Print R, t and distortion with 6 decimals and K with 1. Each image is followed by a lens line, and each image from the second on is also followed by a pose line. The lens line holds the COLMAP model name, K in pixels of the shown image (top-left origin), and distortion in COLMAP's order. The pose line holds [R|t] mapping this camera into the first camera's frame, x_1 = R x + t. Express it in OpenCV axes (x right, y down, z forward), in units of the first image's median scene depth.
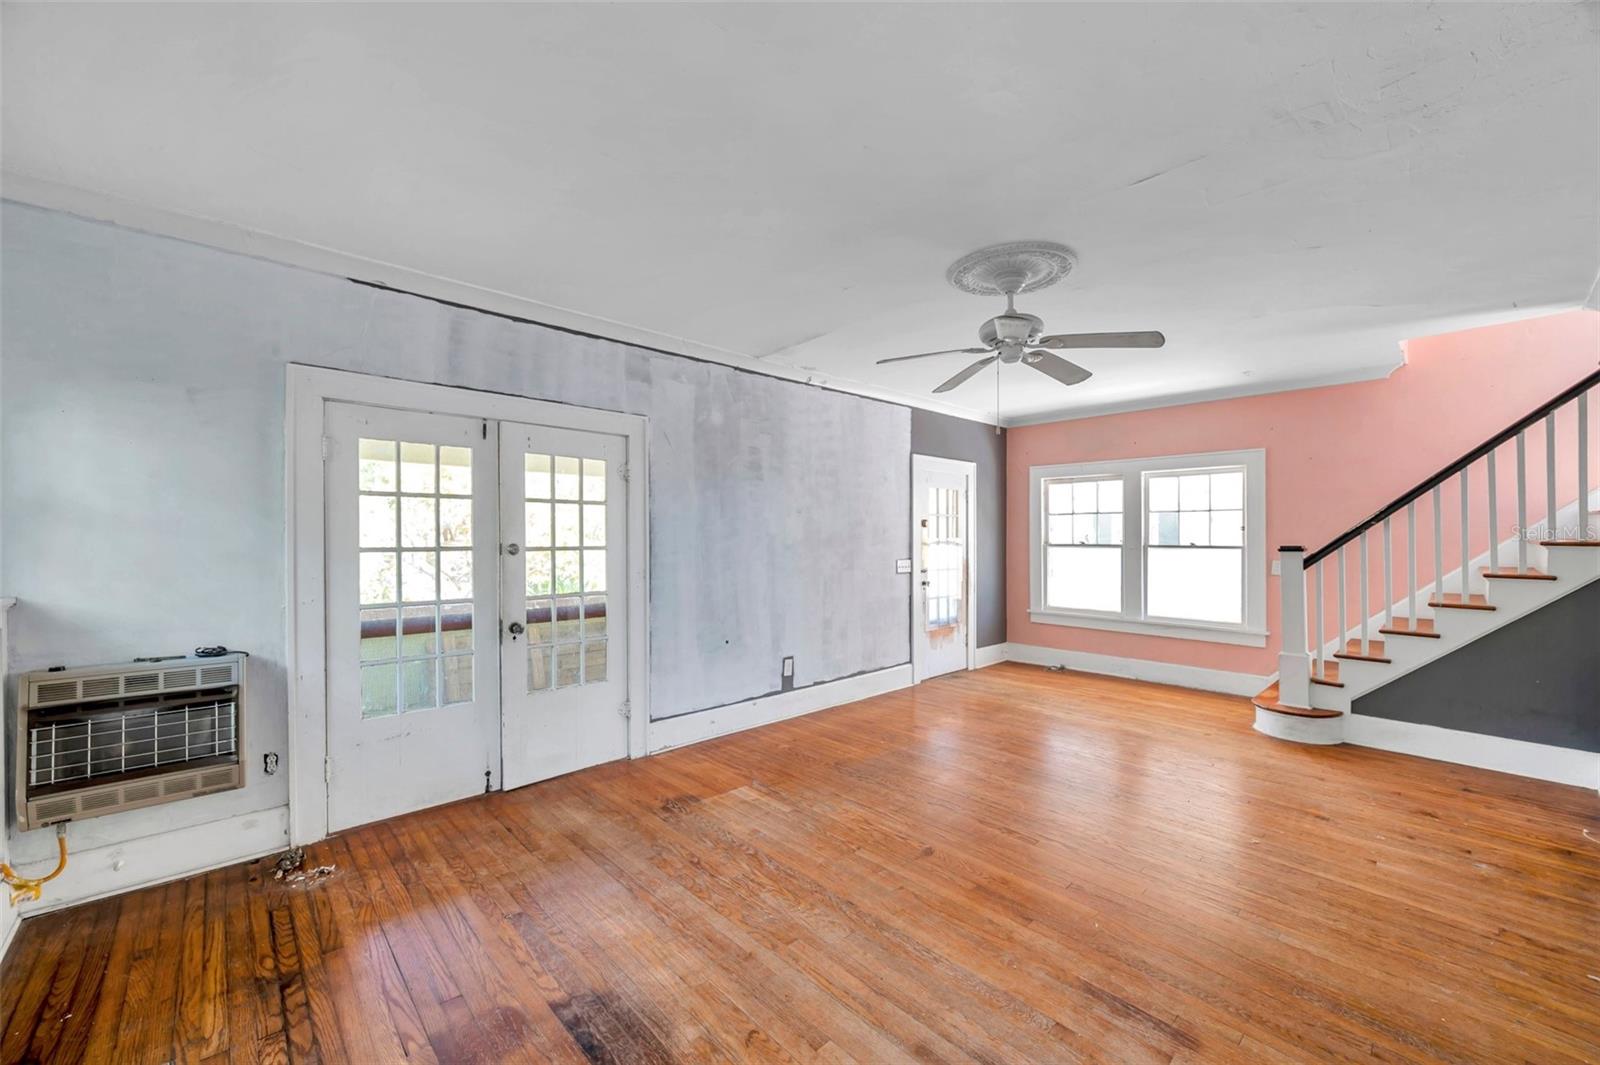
lens RADIAL K [[635.0, 0, 807.4], [0, 635.0, 540.7], [0, 0, 1]] dist [-0.003096, -0.000270]
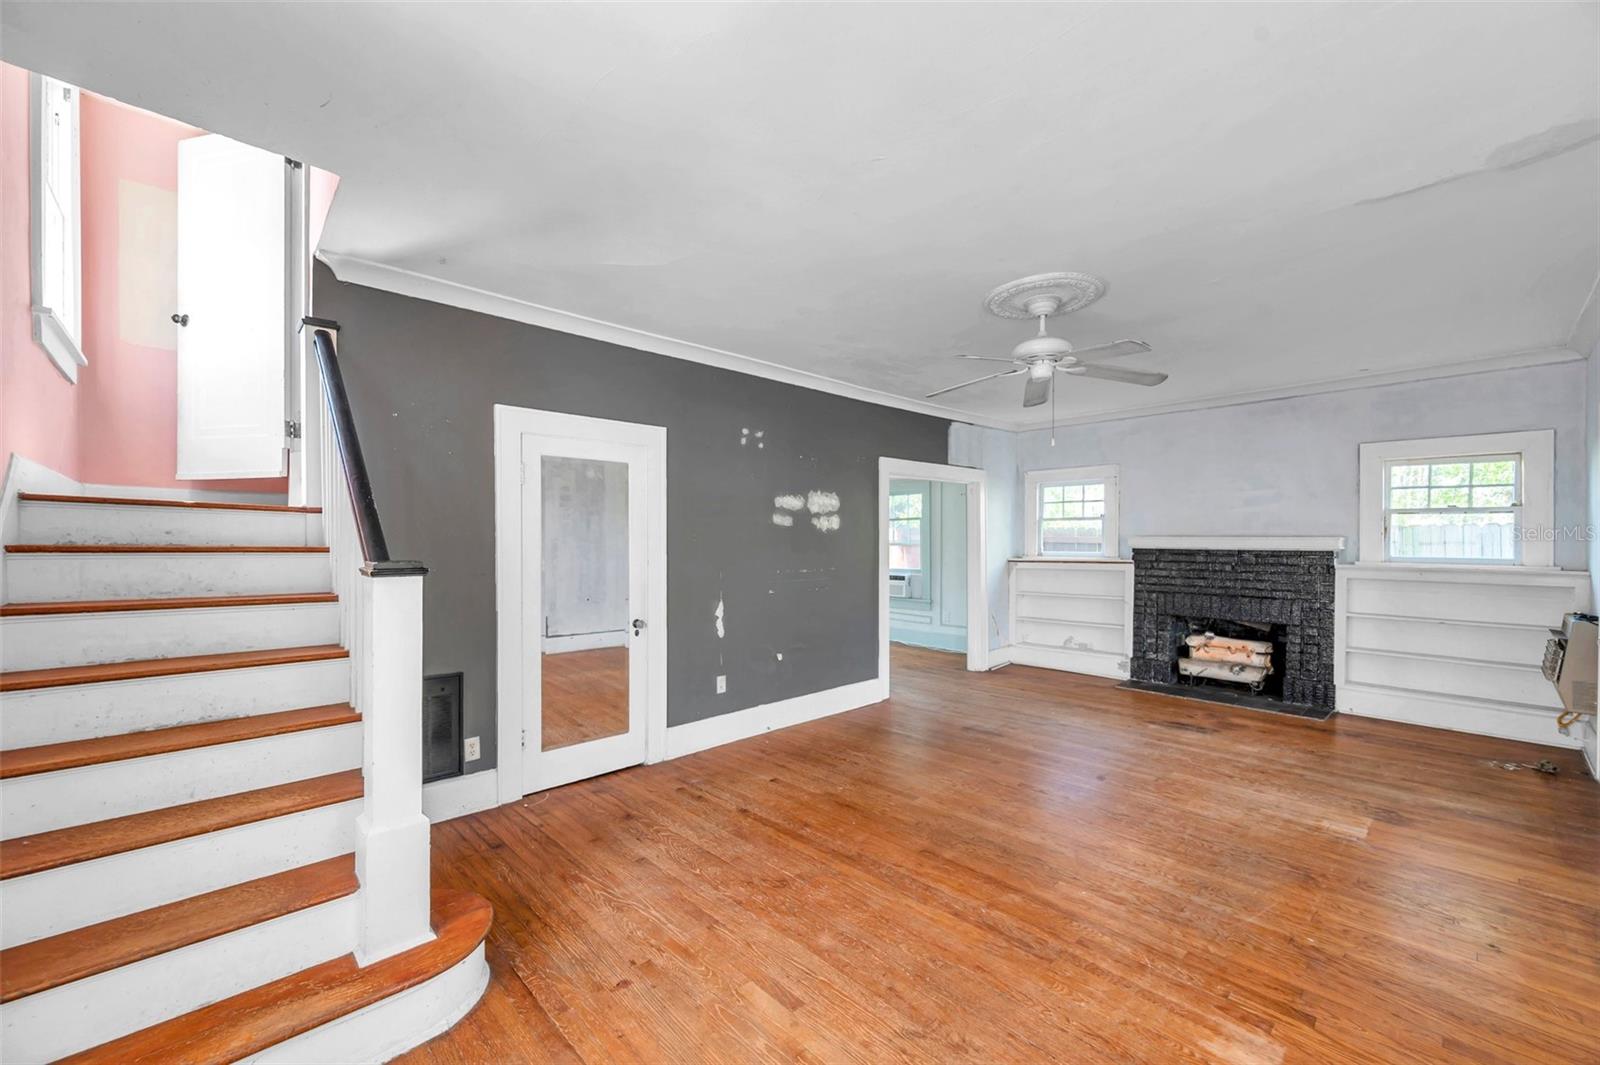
lens RADIAL K [[635.0, 0, 801.0], [0, 635.0, 533.4], [0, 0, 1]] dist [-0.003096, -0.000270]
pose [[-0.999996, 0.001469, 0.002597, 0.592693], [0.001464, 0.999997, -0.001954, -0.013658], [-0.002600, -0.001951, -0.999995, 1.693382]]
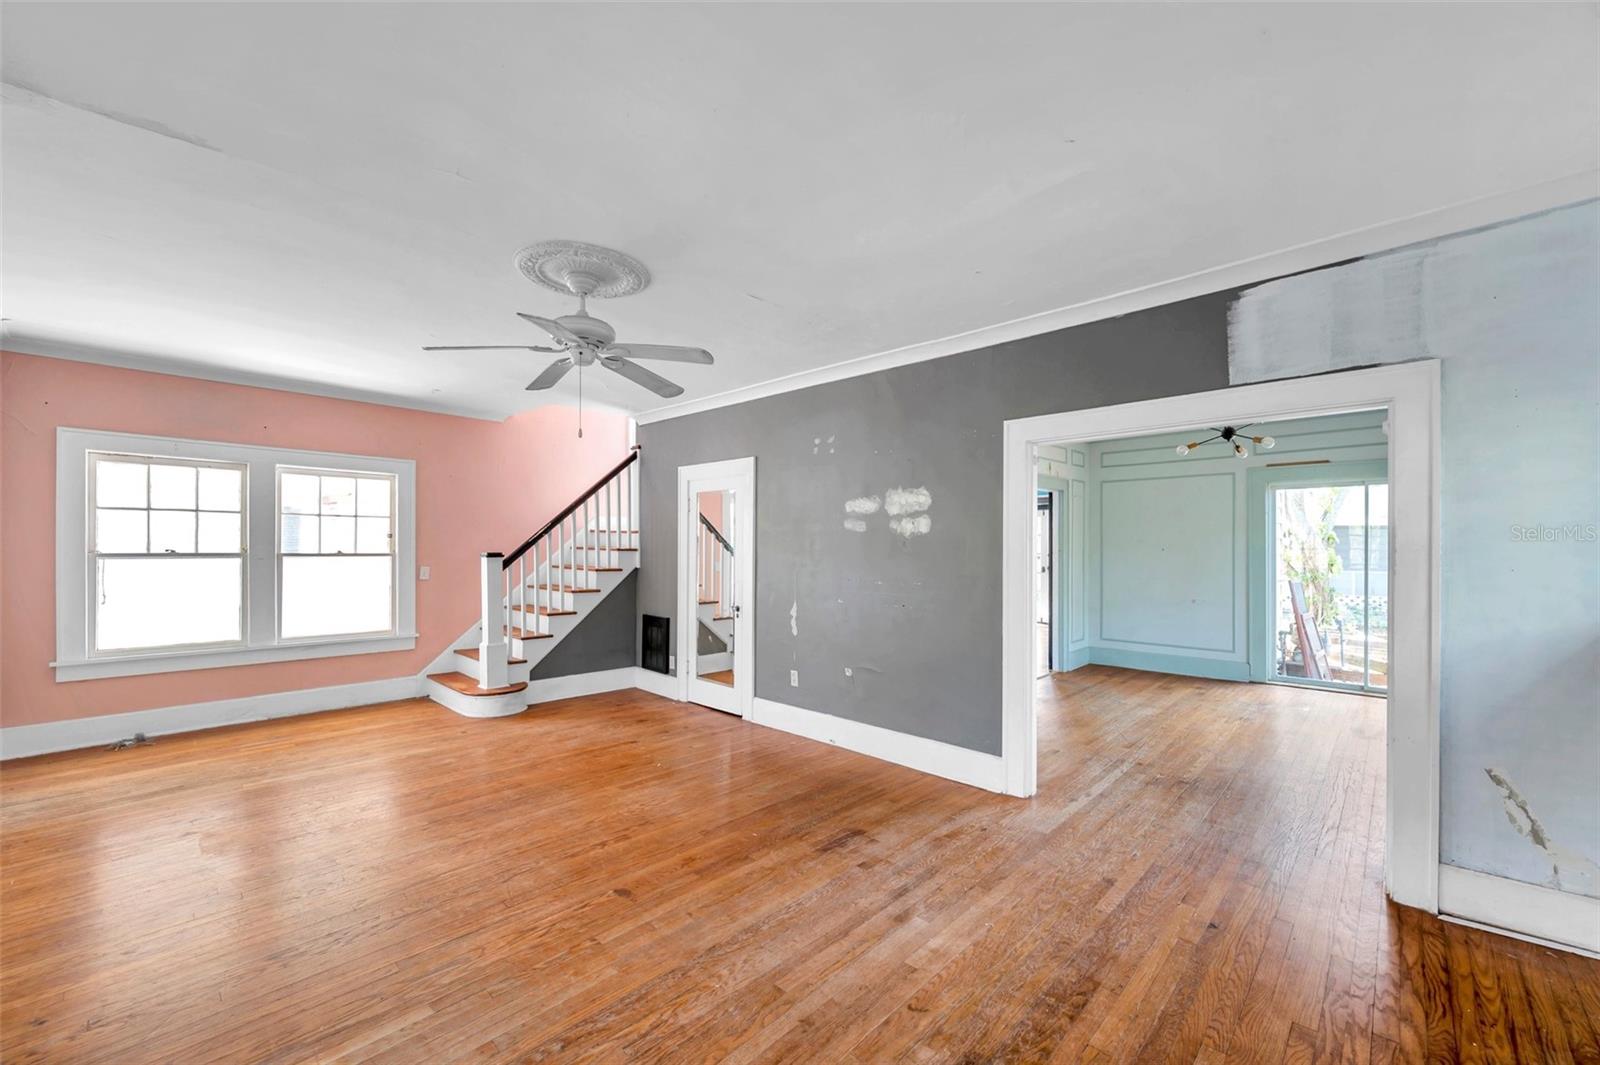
lens RADIAL K [[635.0, 0, 808.2], [0, 635.0, 537.4], [0, 0, 1]] dist [-0.003096, -0.000270]
pose [[-0.062097, 0.013822, 0.997974, -0.538518], [-0.000074, 0.999904, -0.013854, -0.004442], [-0.998070, -0.000934, -0.062090, 0.575629]]
